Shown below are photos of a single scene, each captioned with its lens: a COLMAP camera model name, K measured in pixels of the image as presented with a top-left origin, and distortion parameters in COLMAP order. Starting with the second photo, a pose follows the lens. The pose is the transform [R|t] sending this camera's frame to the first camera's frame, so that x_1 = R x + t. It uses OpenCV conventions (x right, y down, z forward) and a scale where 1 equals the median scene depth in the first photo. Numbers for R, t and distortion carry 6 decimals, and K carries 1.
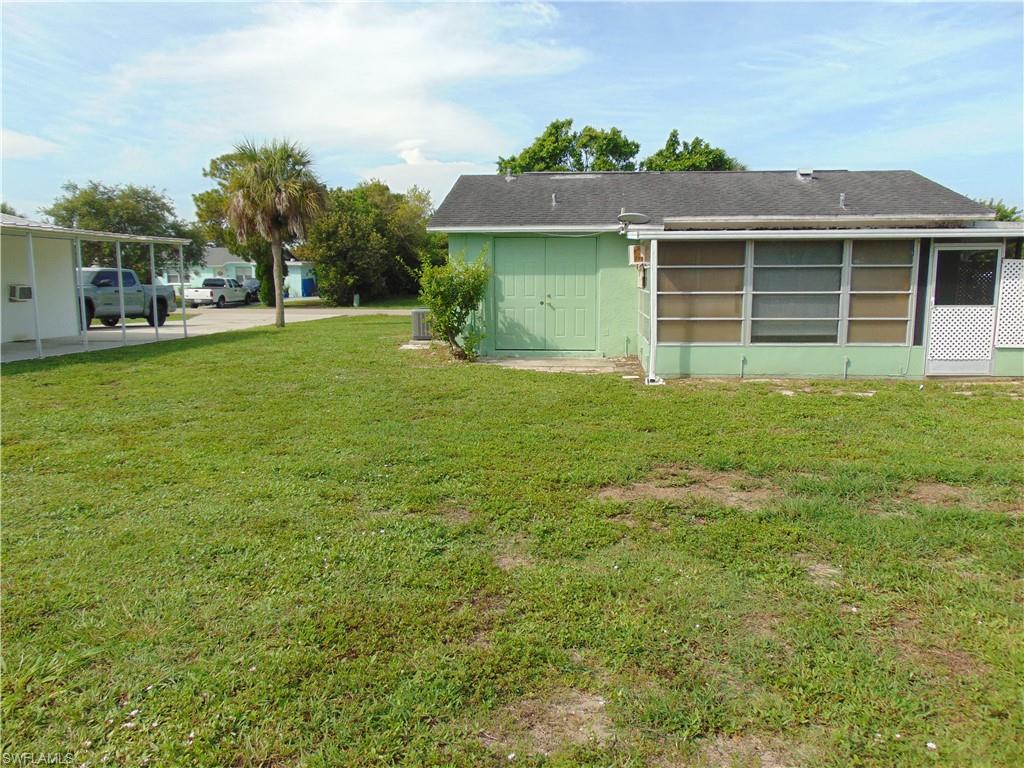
lens RADIAL K [[763.3, 0, 514.7], [0, 763.3, 387.9], [0, 0, 1]] dist [-0.023070, 0.038800]
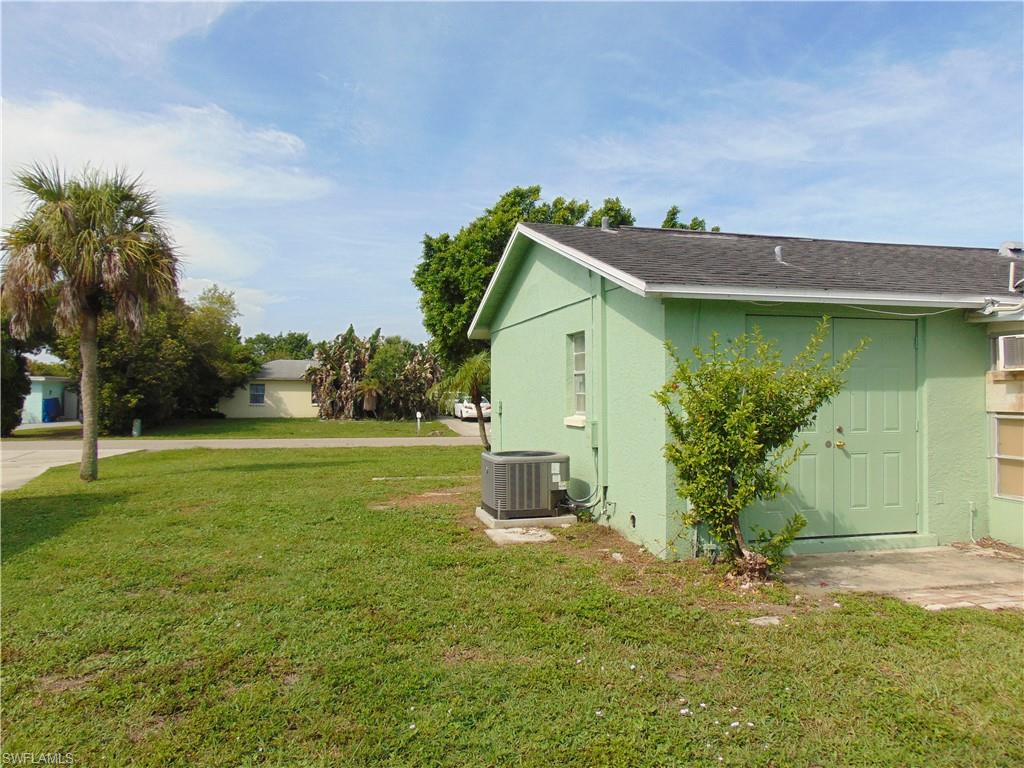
lens RADIAL K [[763.3, 0, 510.9], [0, 763.3, 384.6], [0, 0, 1]] dist [-0.023070, 0.038800]
pose [[0.947233, 0.011126, 0.320352, -0.189541], [0.041243, 0.986860, -0.156223, -0.046635], [-0.317881, 0.161192, 0.934328, 0.341694]]
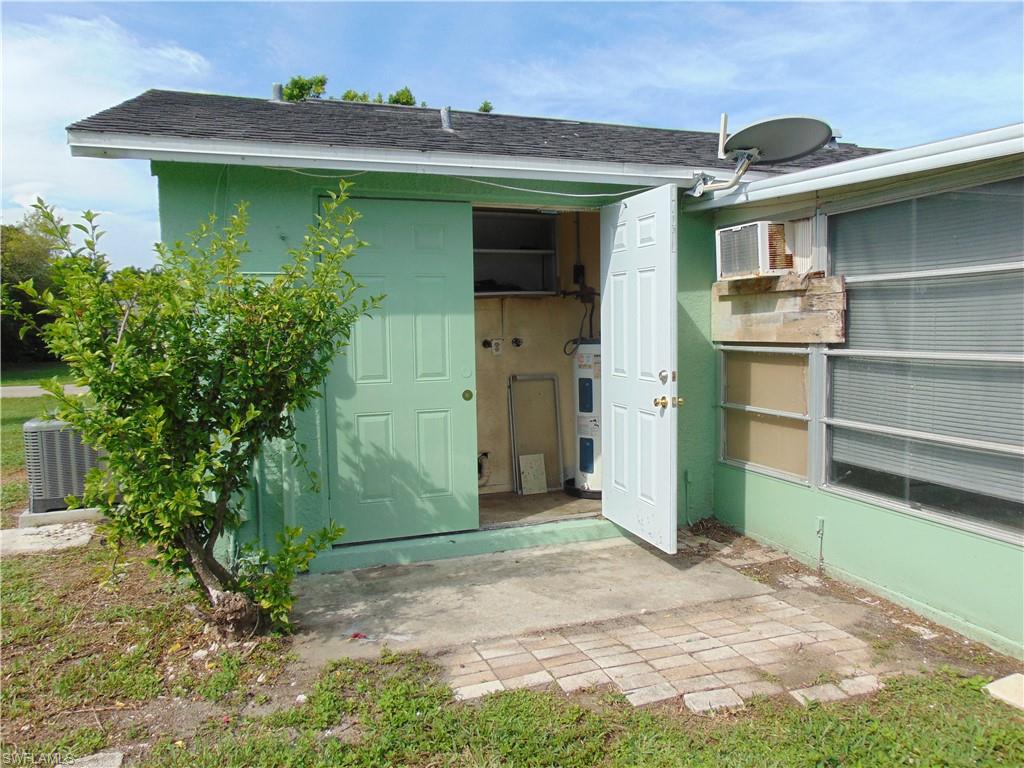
lens RADIAL K [[763.3, 0, 513.8], [0, 763.3, 388.5], [0, 0, 1]] dist [-0.023070, 0.038800]
pose [[0.911294, -0.042885, 0.409517, -0.048979], [0.073028, 0.995628, -0.058244, -0.054139], [-0.405229, 0.082984, 0.910441, 0.396698]]
